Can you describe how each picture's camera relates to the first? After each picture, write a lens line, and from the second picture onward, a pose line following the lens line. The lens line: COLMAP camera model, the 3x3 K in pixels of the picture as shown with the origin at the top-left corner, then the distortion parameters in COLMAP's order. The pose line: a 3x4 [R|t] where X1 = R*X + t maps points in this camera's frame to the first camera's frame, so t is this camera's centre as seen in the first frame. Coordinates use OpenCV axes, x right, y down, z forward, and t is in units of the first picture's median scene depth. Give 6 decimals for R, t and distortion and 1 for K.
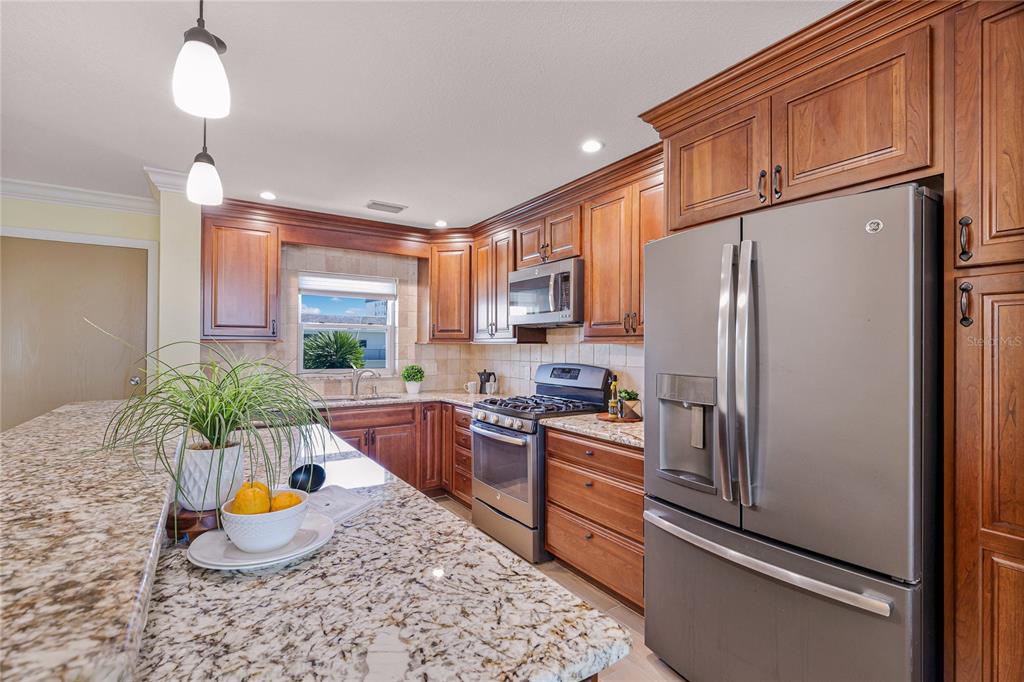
lens RADIAL K [[464.6, 0, 509.0], [0, 464.6, 344.0], [0, 0, 1]] dist [-0.000301, -0.000077]
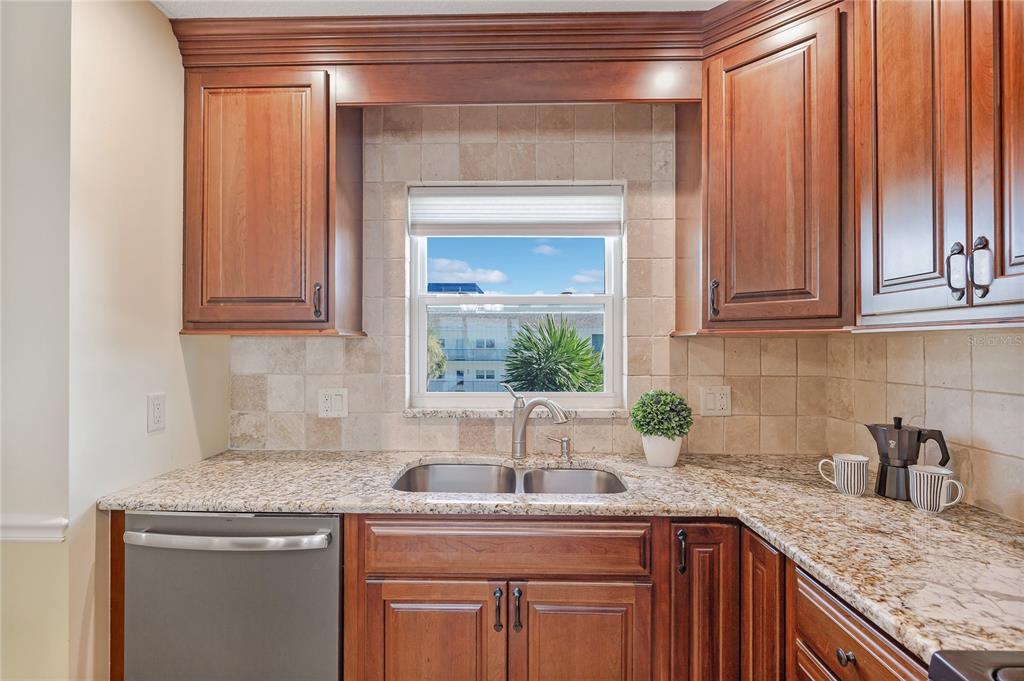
lens RADIAL K [[482.3, 0, 510.6], [0, 482.3, 344.1], [0, 0, 1]] dist [-0.010667, 0.000489]
pose [[0.825326, -0.005330, -0.564632, -0.085262], [0.006024, 0.999982, -0.000634, 0.005672], [0.564625, -0.002878, 0.825343, 0.612120]]
